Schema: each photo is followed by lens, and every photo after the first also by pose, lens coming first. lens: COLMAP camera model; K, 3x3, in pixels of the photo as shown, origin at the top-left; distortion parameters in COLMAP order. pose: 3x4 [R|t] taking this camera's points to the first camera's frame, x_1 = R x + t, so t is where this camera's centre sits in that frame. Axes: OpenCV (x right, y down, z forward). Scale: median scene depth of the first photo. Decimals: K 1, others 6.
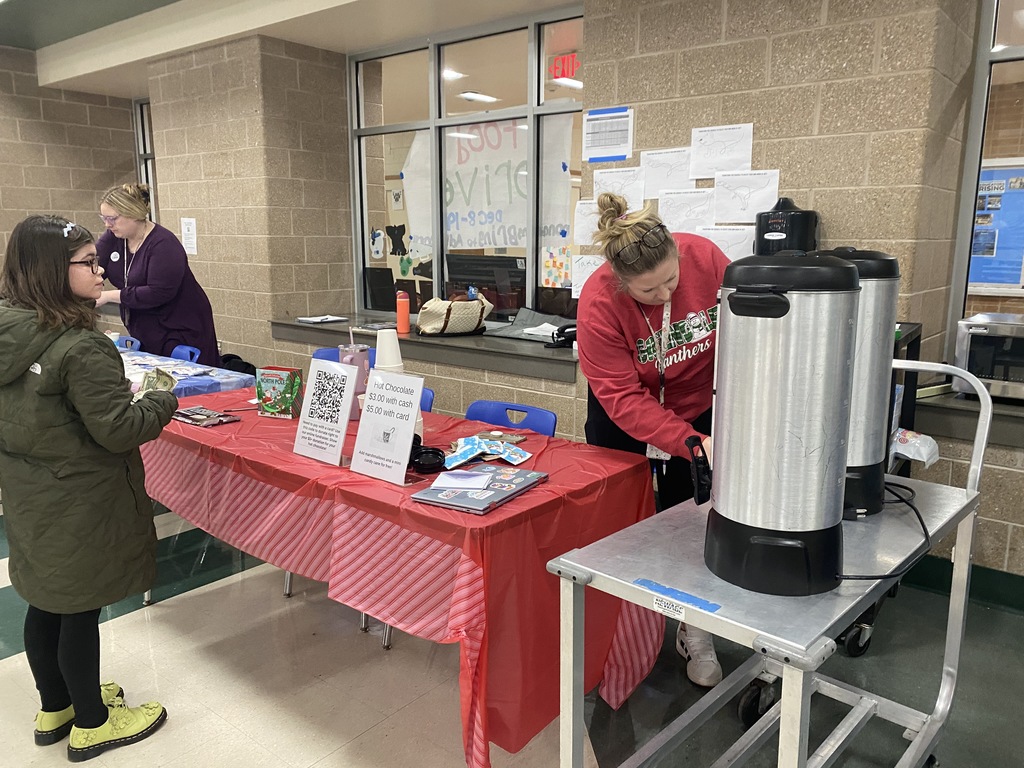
lens RADIAL K [[823.8, 0, 514.5], [0, 823.8, 381.8], [0, 0, 1]] dist [0.039841, -0.008031]
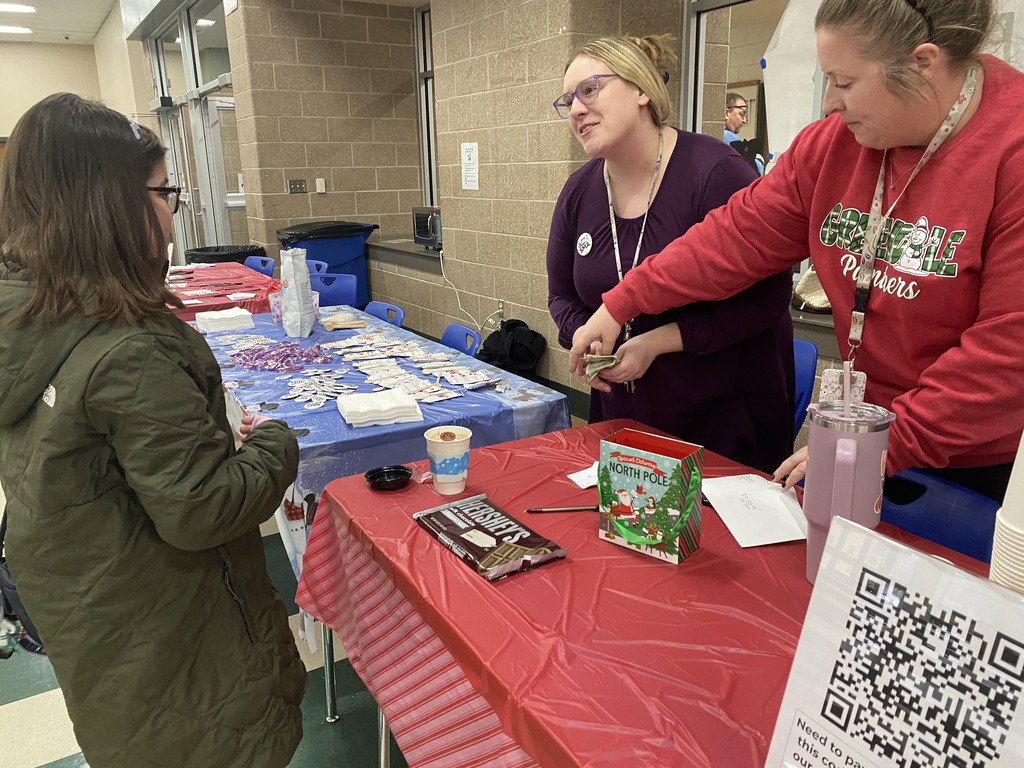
lens RADIAL K [[788.0, 0, 513.0], [0, 788.0, 384.6], [0, 0, 1]] dist [0.050357, -0.001833]
pose [[0.950551, 0.058999, -0.304912, -0.115330], [-0.031227, 0.994971, 0.095174, -0.043247], [0.308994, -0.080946, 0.947613, 0.292368]]
